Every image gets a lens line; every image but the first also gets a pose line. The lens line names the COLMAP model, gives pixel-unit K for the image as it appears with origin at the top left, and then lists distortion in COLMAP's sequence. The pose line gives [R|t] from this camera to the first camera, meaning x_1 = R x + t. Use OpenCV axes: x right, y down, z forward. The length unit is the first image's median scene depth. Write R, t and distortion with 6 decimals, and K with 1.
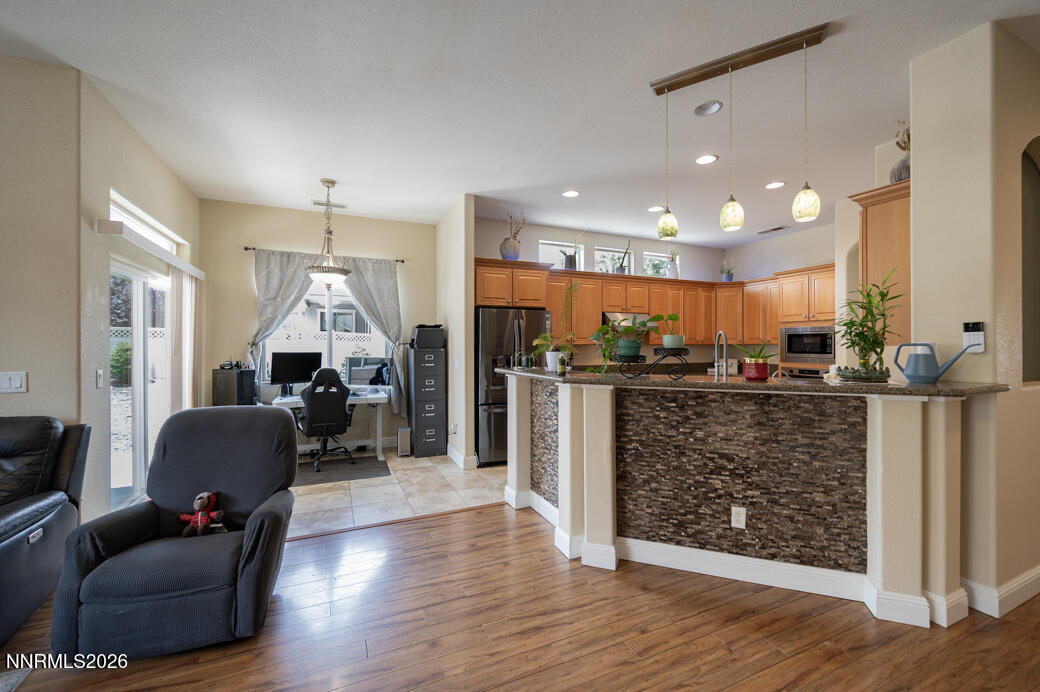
lens RADIAL K [[421.0, 0, 521.8], [0, 421.0, 344.0], [0, 0, 1]] dist [-0.002758, 0.000128]
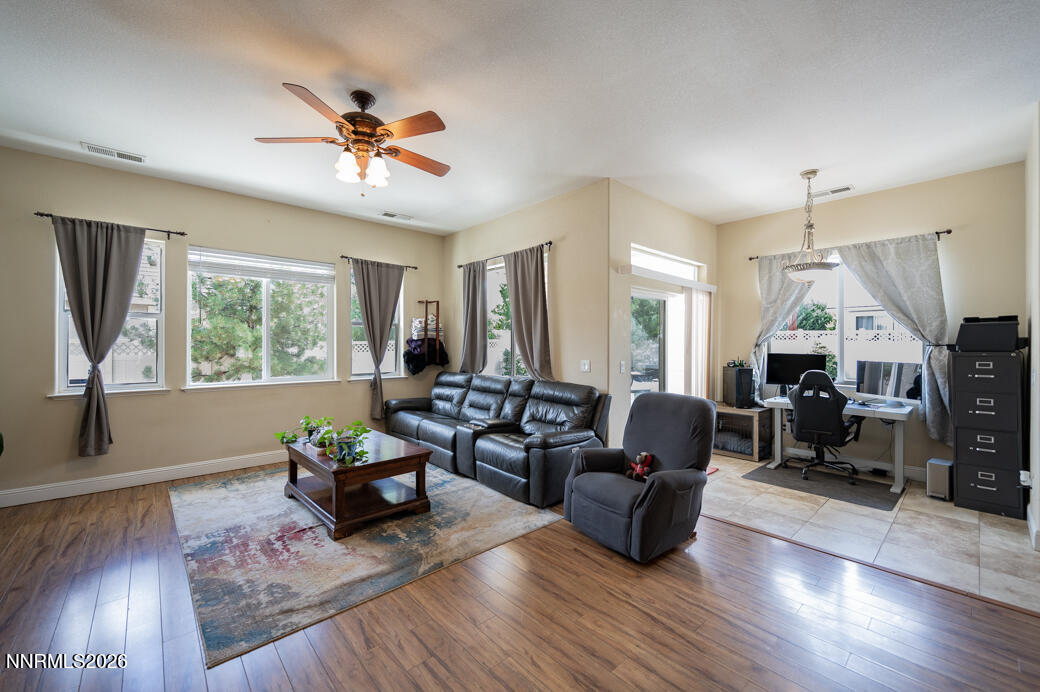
lens RADIAL K [[421.0, 0, 521.8], [0, 421.0, 344.0], [0, 0, 1]] dist [-0.002758, 0.000128]
pose [[0.302911, -0.001793, -0.953017, 0.218796], [-0.001850, 0.999995, -0.002469, 0.000708], [0.953017, 0.002512, 0.302906, 0.095758]]
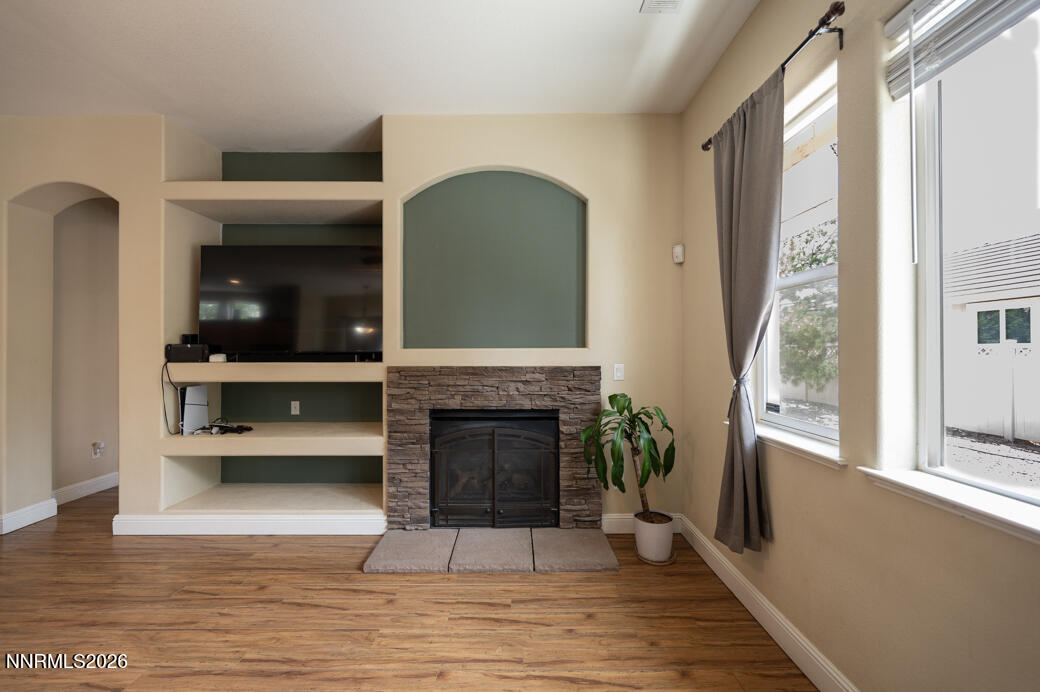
lens RADIAL K [[421.0, 0, 521.8], [0, 421.0, 344.0], [0, 0, 1]] dist [-0.002758, 0.000128]
pose [[-0.915573, 0.002535, 0.402144, -0.787807], [-0.000233, 0.999977, -0.006833, 0.006045], [-0.402152, -0.006350, -0.915551, 0.048331]]
